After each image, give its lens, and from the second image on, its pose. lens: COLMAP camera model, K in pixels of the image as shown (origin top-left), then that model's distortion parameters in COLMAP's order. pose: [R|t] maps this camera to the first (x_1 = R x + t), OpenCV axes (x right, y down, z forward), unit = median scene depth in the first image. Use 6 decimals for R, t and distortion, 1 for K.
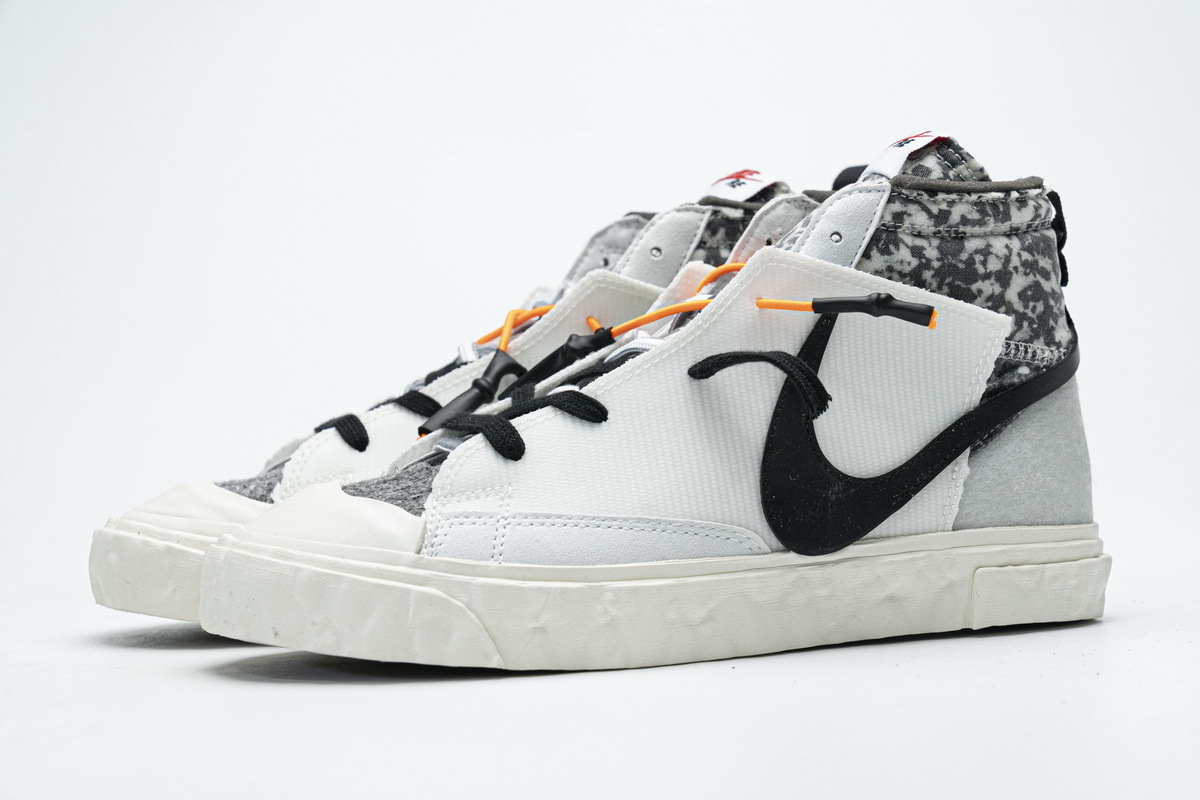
lens RADIAL K [[2405.2, 0, 600.0], [0, 2405.2, 400.0], [0, 0, 1]] dist [0.054222, -0.331660]
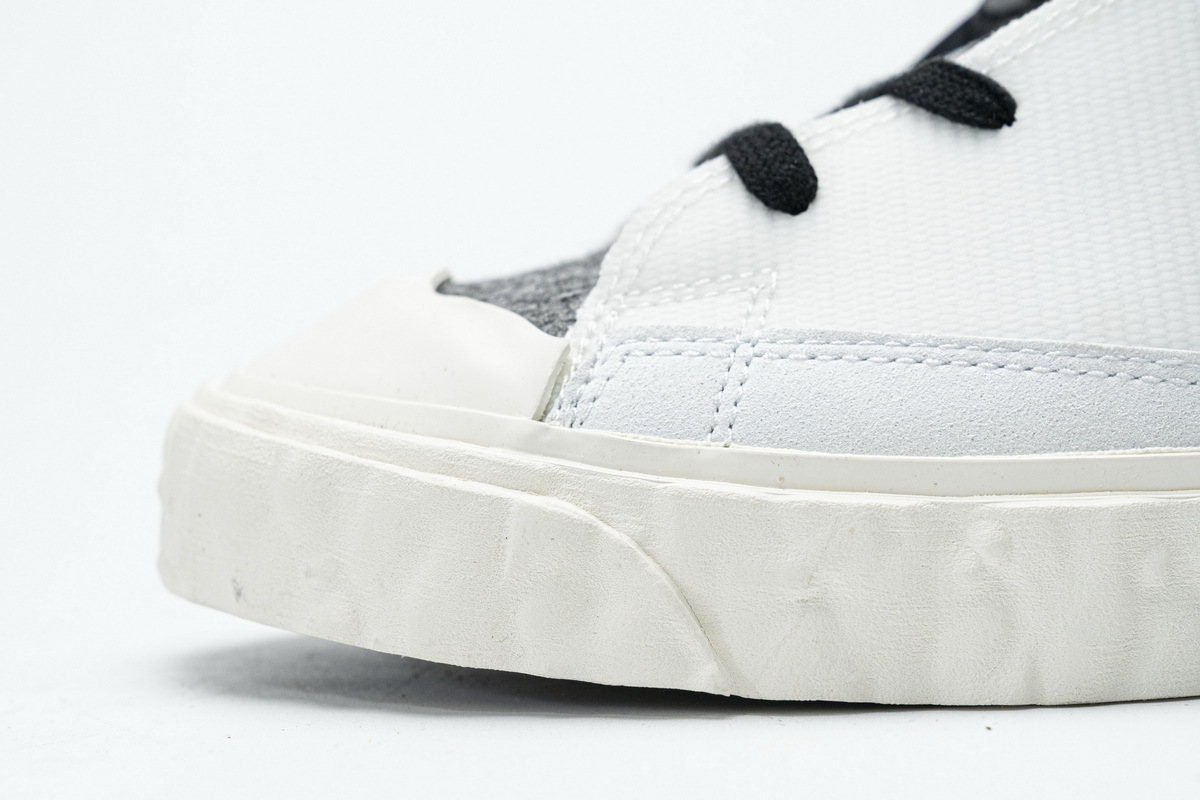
lens RADIAL K [[2405.2, 0, 600.0], [0, 2405.2, 400.0], [0, 0, 1]] dist [0.054222, -0.331660]
pose [[0.960363, 0.012346, -0.278477, 0.051094], [-0.003815, 0.999507, 0.031157, 0.043584], [0.278725, -0.028859, 0.959937, 0.547785]]
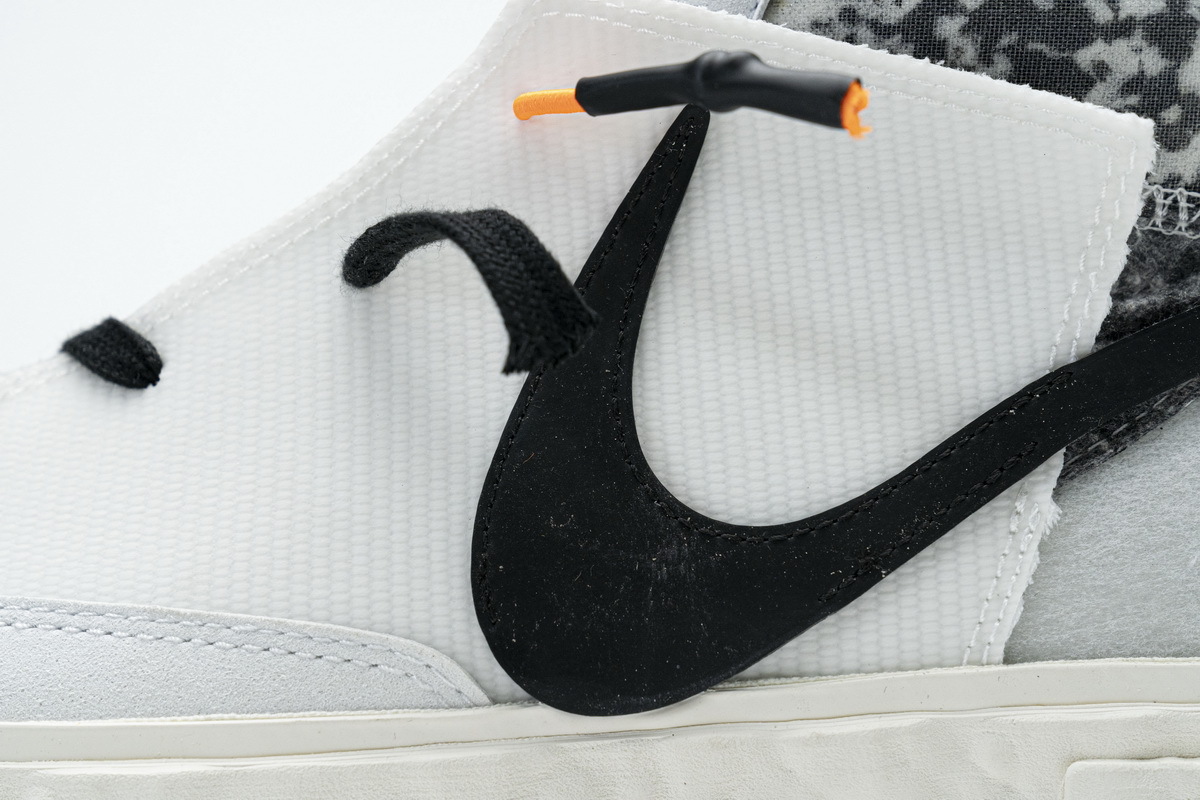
lens RADIAL K [[2405.2, 0, 600.0], [0, 2405.2, 400.0], [0, 0, 1]] dist [0.054222, -0.331660]
pose [[0.926548, -0.002019, -0.376171, 0.235311], [-0.006155, 0.999770, -0.020528, 0.019439], [0.376126, 0.021335, 0.926323, 0.607348]]
